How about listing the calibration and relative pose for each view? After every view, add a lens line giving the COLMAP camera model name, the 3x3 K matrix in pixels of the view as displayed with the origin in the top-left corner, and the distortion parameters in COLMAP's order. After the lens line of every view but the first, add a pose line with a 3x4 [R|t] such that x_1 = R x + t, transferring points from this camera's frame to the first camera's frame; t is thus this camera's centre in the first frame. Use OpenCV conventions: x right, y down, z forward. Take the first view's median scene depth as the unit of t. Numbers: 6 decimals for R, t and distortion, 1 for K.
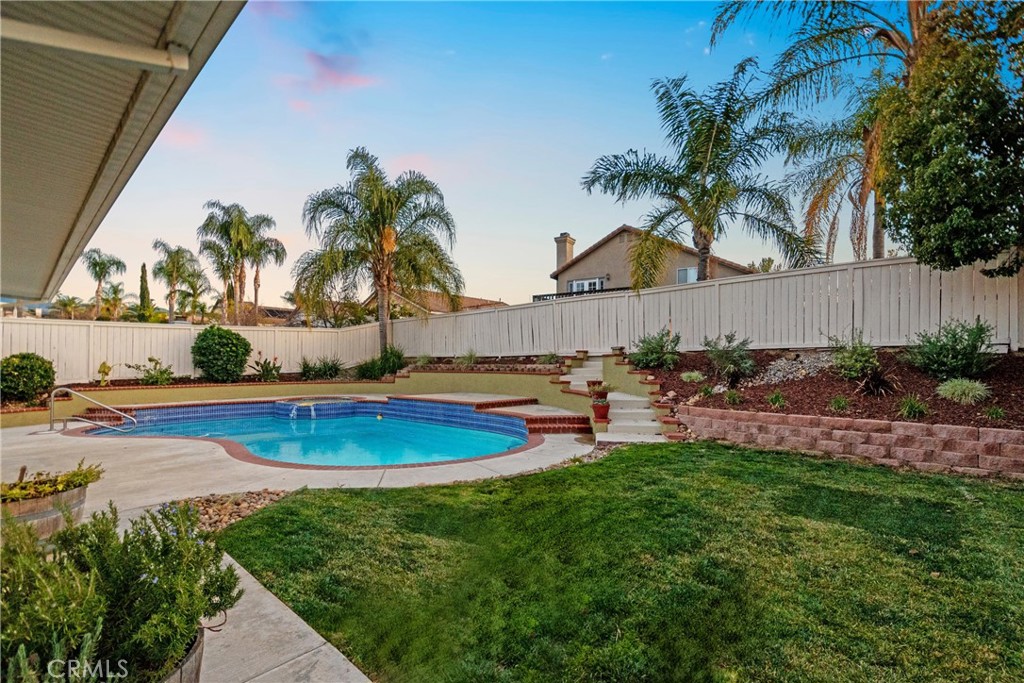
lens RADIAL K [[461.8, 0, 530.6], [0, 461.8, 370.5], [0, 0, 1]] dist [-0.002906, -0.002973]
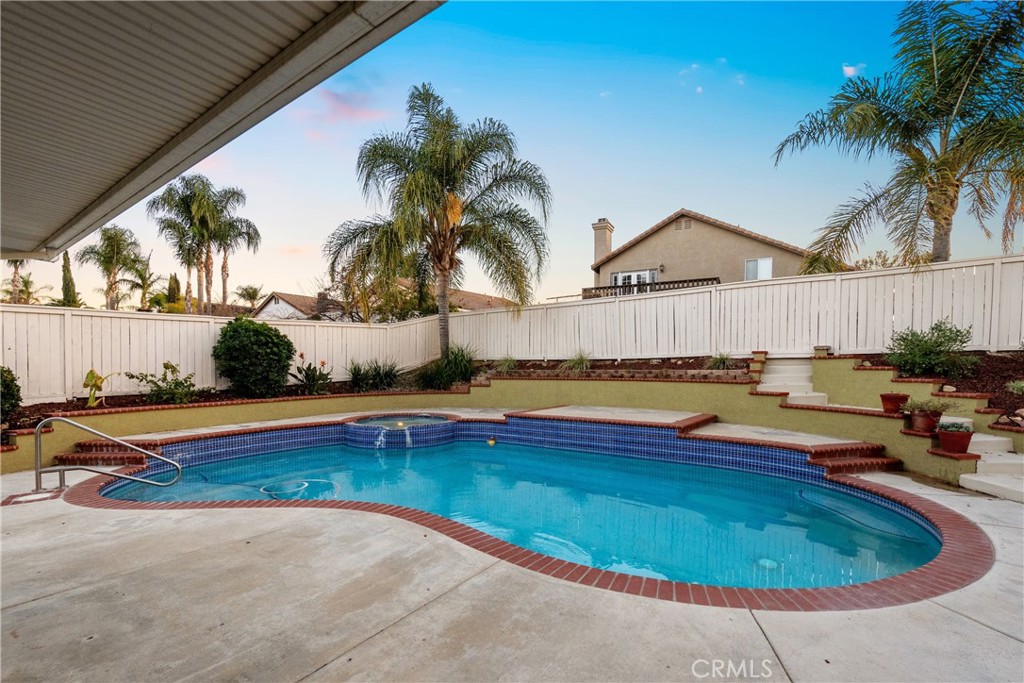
lens RADIAL K [[461.8, 0, 522.4], [0, 461.8, 386.4], [0, 0, 1]] dist [-0.002906, -0.002973]
pose [[0.994646, -0.009556, 0.102899, -0.310590], [0.006462, 0.999518, 0.030357, -0.008767], [-0.103139, -0.029529, 0.994228, 0.229808]]
